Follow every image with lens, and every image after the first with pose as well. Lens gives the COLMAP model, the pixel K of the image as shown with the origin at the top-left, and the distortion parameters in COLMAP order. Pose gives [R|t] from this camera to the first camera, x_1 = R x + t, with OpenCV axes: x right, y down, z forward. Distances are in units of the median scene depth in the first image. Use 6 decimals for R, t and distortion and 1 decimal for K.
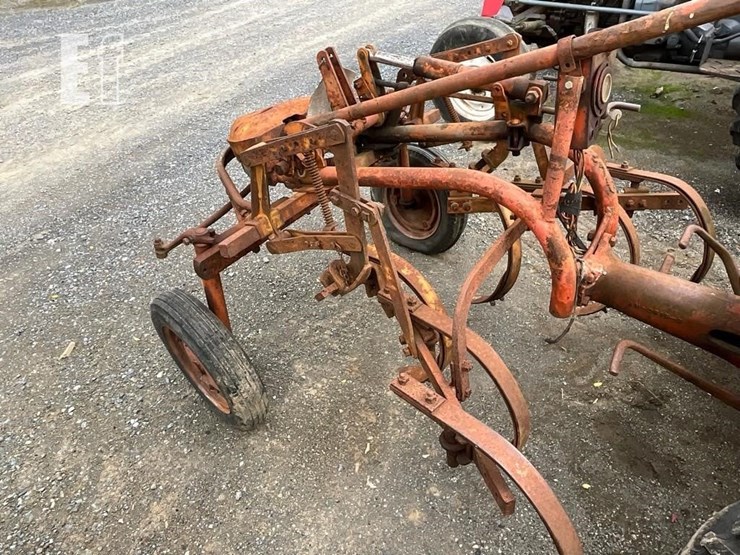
lens RADIAL K [[499.0, 0, 370.9], [0, 499.0, 279.3], [0, 0, 1]] dist [-0.022454, 0.019738]
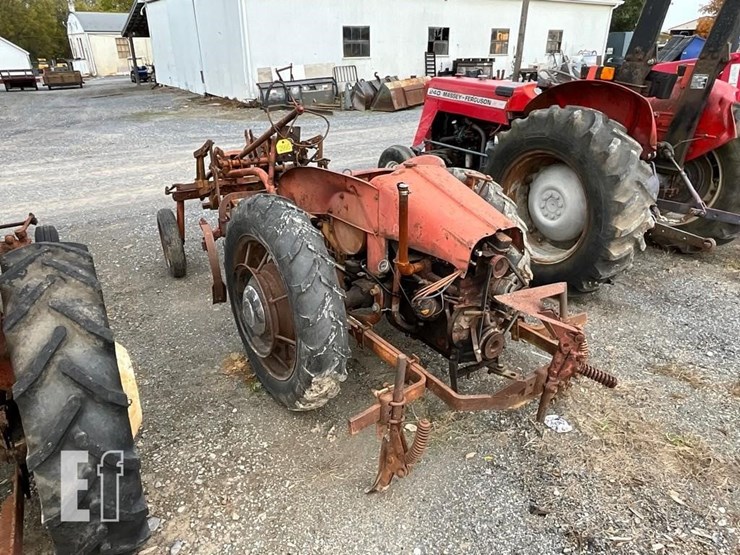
lens RADIAL K [[499.0, 0, 370.9], [0, 499.0, 279.3], [0, 0, 1]] dist [-0.022454, 0.019738]
pose [[0.946269, 0.210739, -0.245284, 0.638302], [-0.266213, 0.938264, -0.220886, 0.319201], [0.183592, 0.274316, 0.943952, -0.527549]]
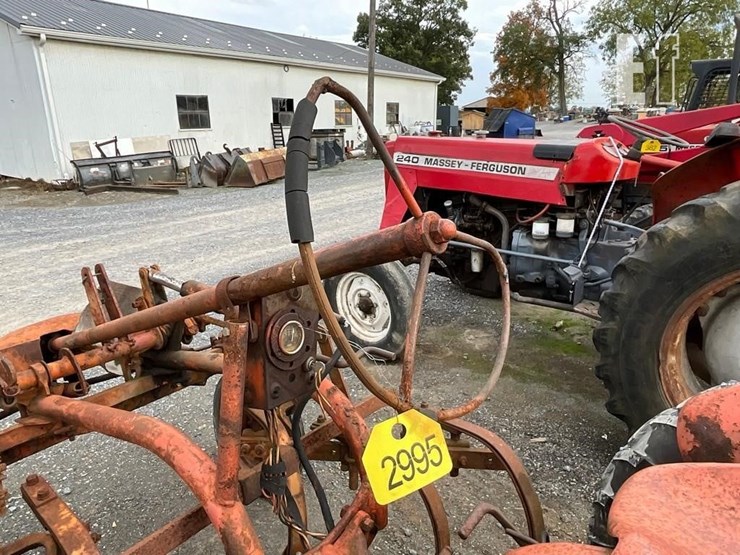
lens RADIAL K [[499.0, 0, 370.9], [0, 499.0, 279.3], [0, 0, 1]] dist [-0.022454, 0.019738]
pose [[0.996540, 0.075245, 0.035312, 0.195112], [-0.055270, 0.917185, -0.394610, -0.053767], [-0.062080, 0.391293, 0.918170, 0.071410]]
